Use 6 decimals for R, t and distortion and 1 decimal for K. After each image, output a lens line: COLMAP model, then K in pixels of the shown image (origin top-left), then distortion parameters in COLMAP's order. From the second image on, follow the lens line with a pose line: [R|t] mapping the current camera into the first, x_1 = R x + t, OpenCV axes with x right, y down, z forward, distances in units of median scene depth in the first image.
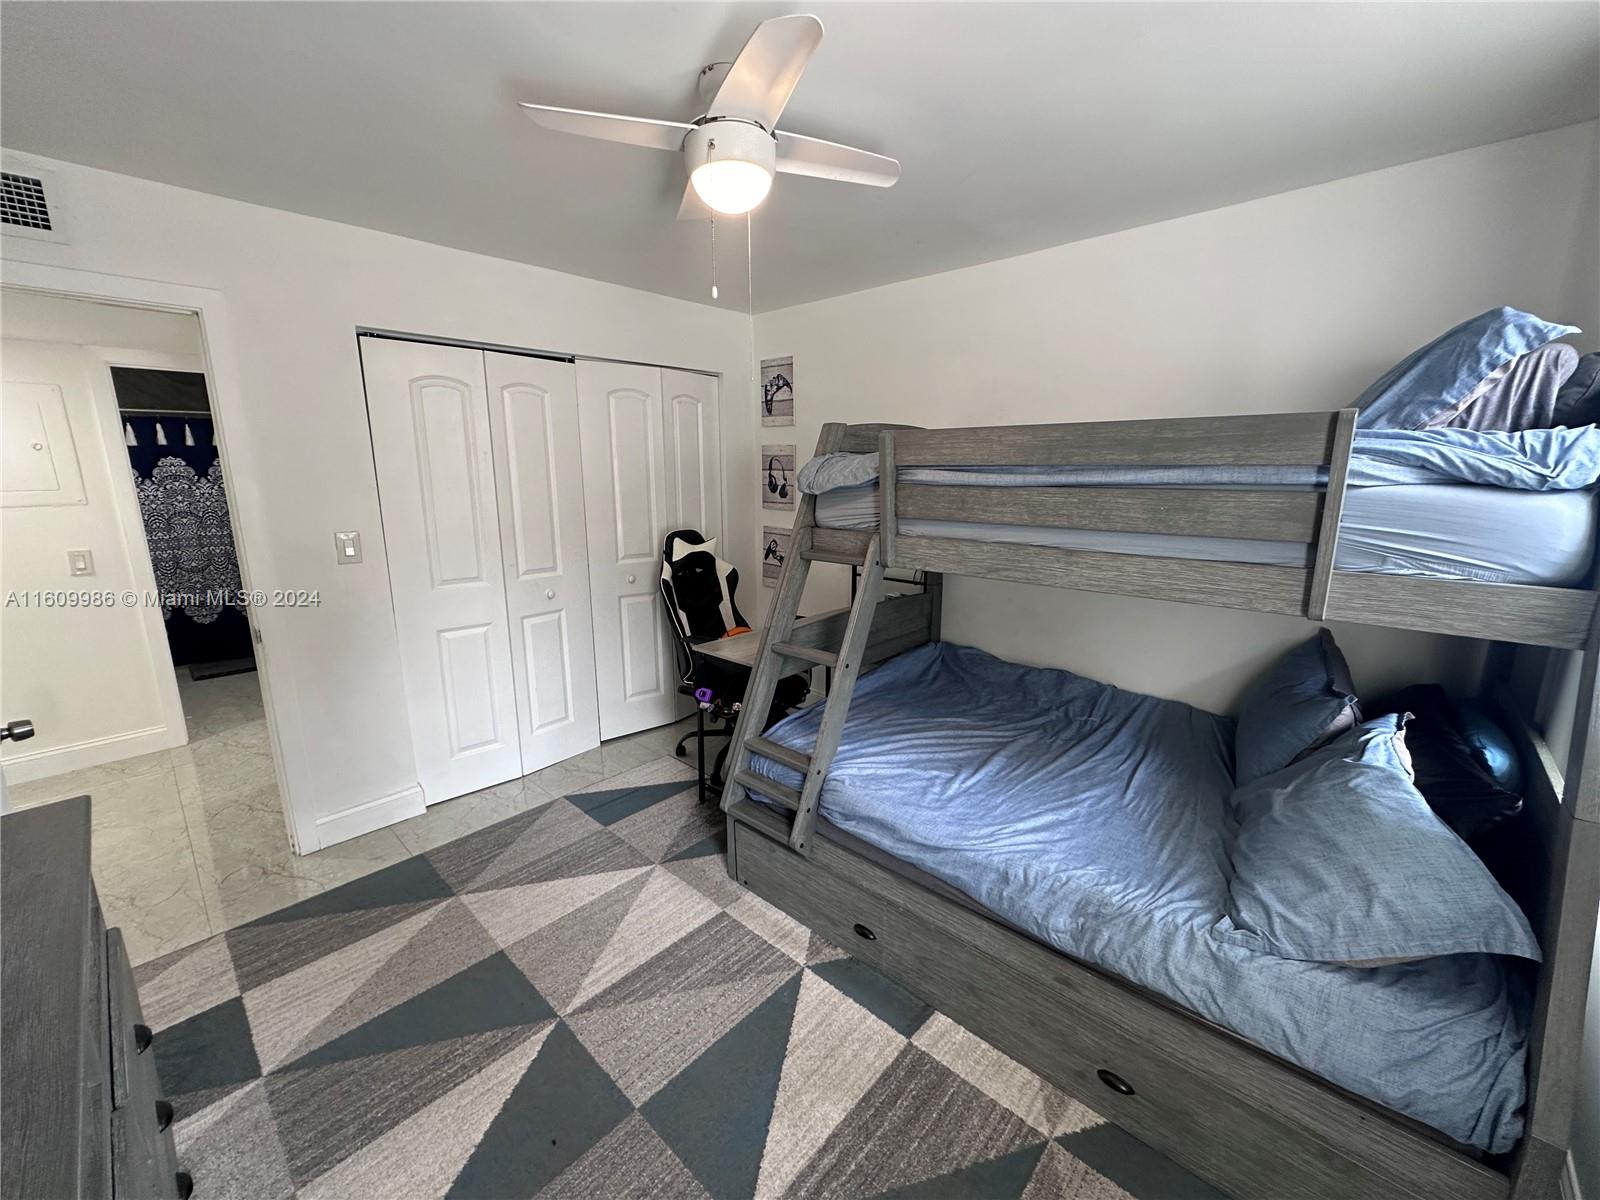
lens RADIAL K [[634.2, 0, 798.1], [0, 634.2, 599.3], [0, 0, 1]] dist [-0.002684, -0.000034]
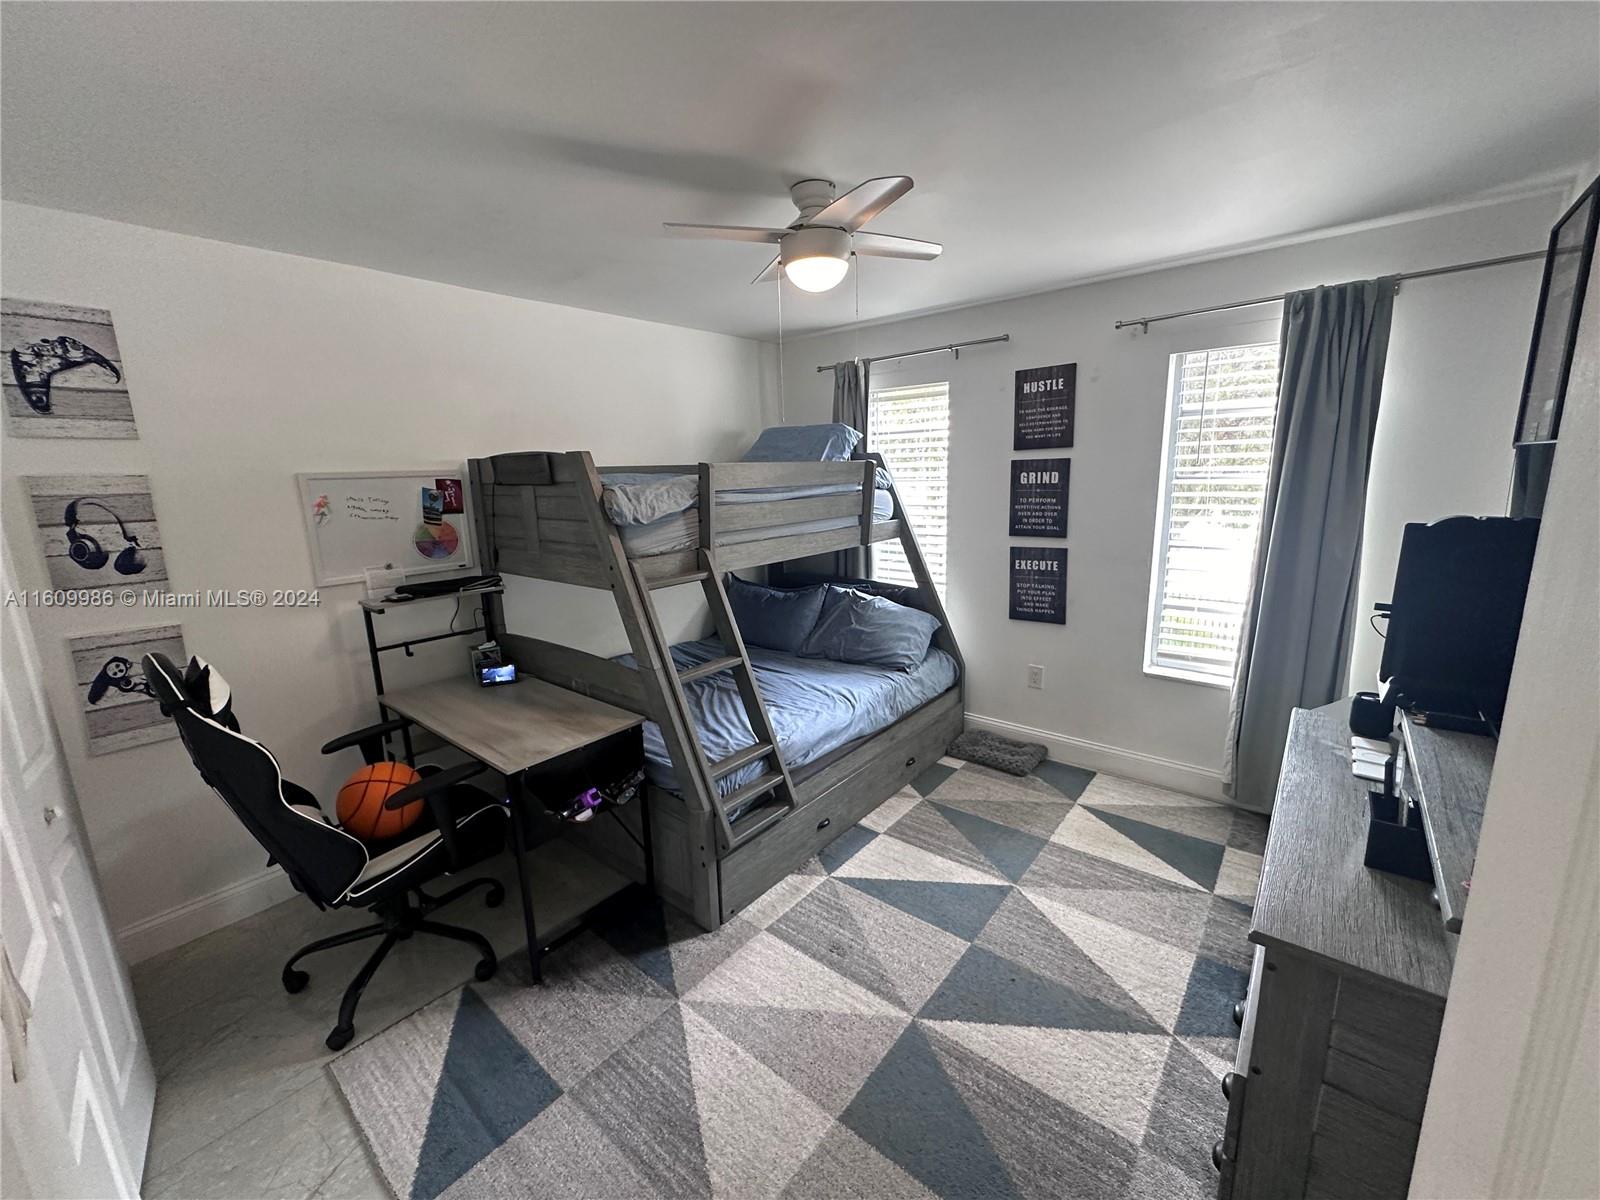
lens RADIAL K [[634.2, 0, 798.0], [0, 634.2, 599.5], [0, 0, 1]] dist [-0.002684, -0.000034]
pose [[-0.043938, -0.197407, 0.979336, -1.153696], [0.234474, 0.950864, 0.202188, -0.234364], [-0.971129, 0.238513, 0.004508, 0.933873]]
